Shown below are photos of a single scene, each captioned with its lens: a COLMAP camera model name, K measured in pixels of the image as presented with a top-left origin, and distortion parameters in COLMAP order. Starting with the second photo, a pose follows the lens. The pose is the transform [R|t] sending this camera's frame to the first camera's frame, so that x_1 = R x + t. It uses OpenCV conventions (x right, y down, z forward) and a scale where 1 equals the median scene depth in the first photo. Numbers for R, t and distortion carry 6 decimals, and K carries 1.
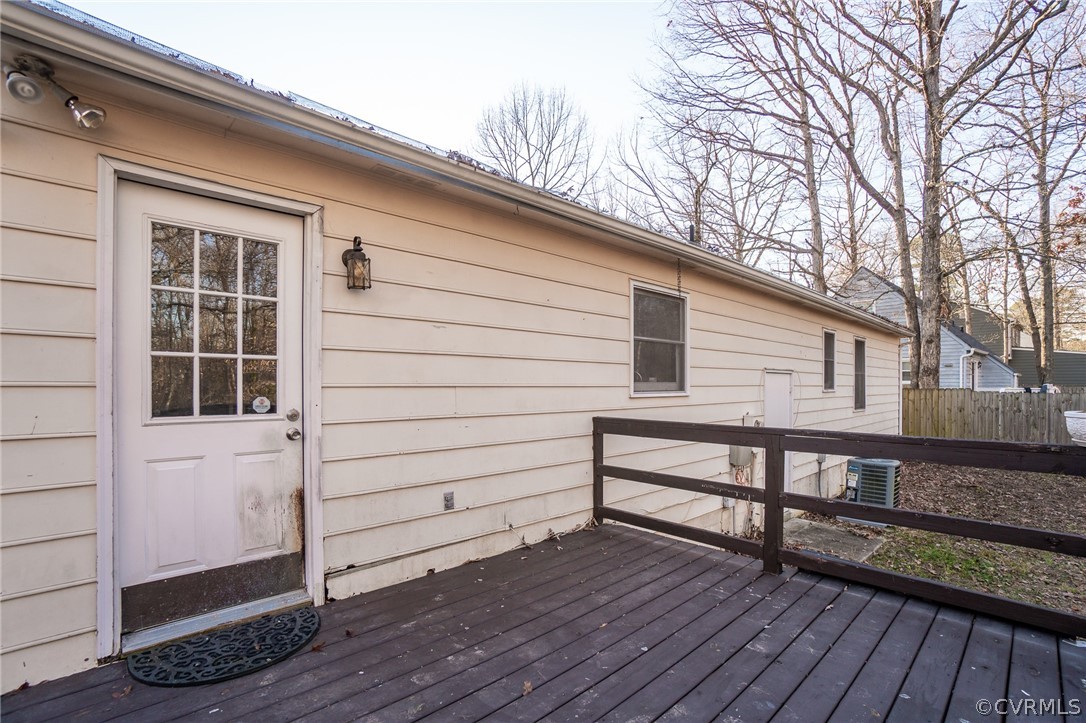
lens RADIAL K [[481.8, 0, 534.9], [0, 481.8, 400.8], [0, 0, 1]] dist [-0.002713, 0.002235]
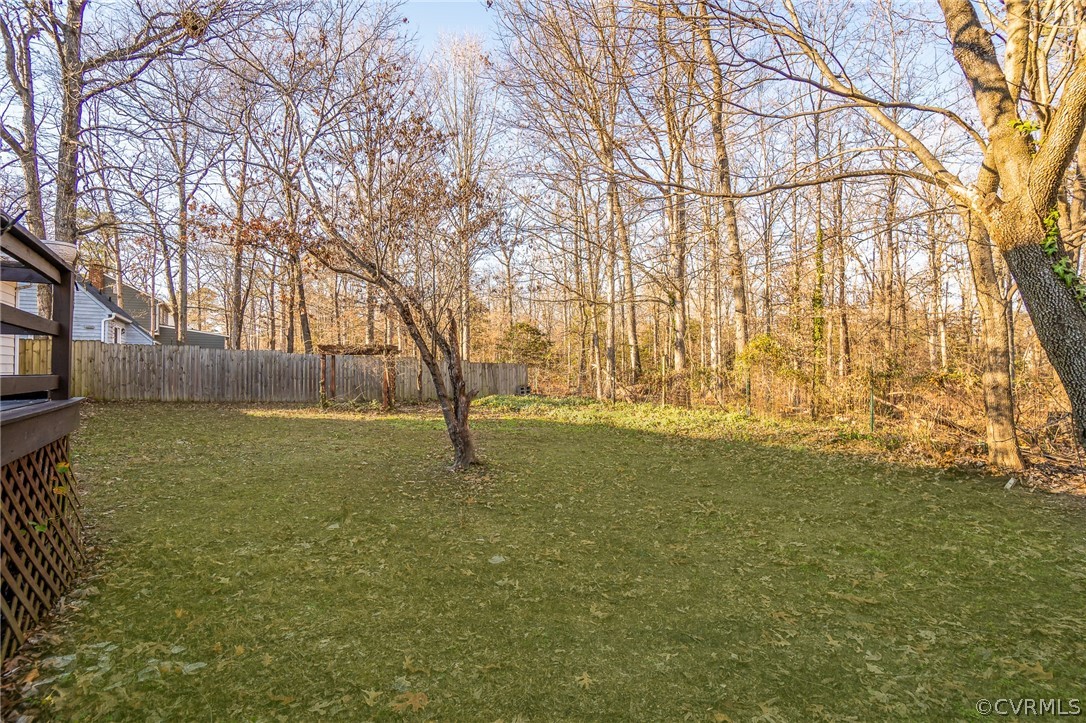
lens RADIAL K [[481.8, 0, 542.4], [0, 481.8, 363.1], [0, 0, 1]] dist [-0.002713, 0.002235]
pose [[0.137126, 0.015770, 0.990428, -0.037154], [0.030636, 0.999327, -0.020154, 0.159083], [-0.990080, 0.033106, 0.136551, -0.240407]]
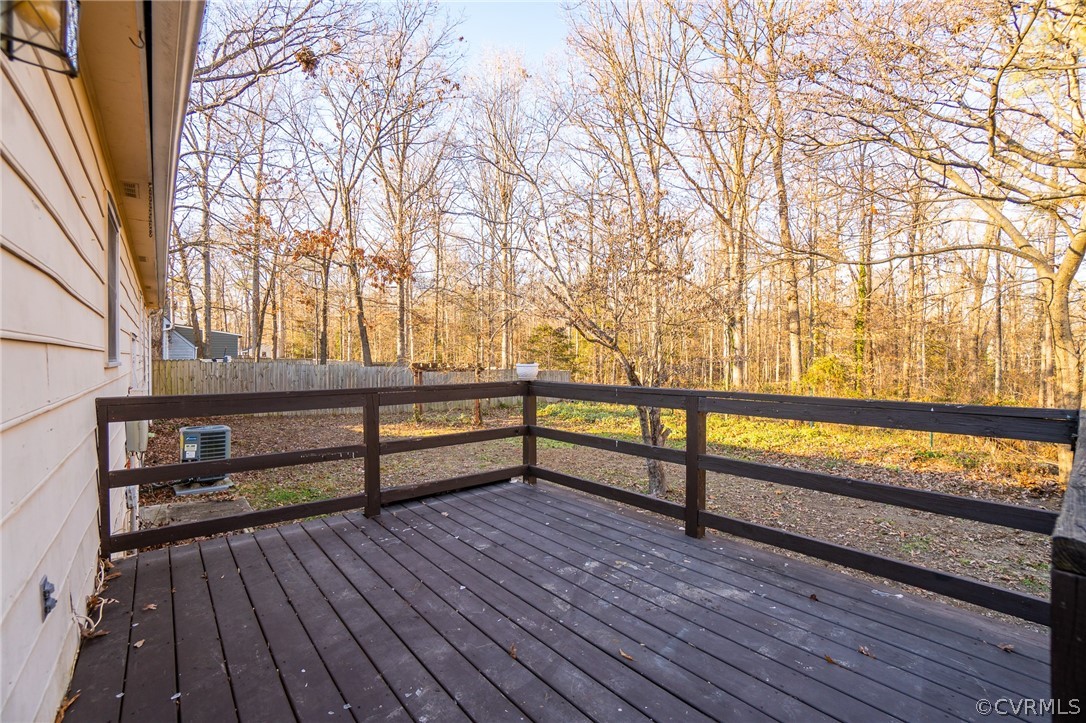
lens RADIAL K [[481.8, 0, 543.5], [0, 481.8, 366.0], [0, 0, 1]] dist [-0.002713, 0.002235]
pose [[0.082030, -0.013005, 0.996545, -0.300564], [0.028706, 0.999531, 0.010681, 0.004589], [-0.996216, 0.027731, 0.082365, 0.260676]]
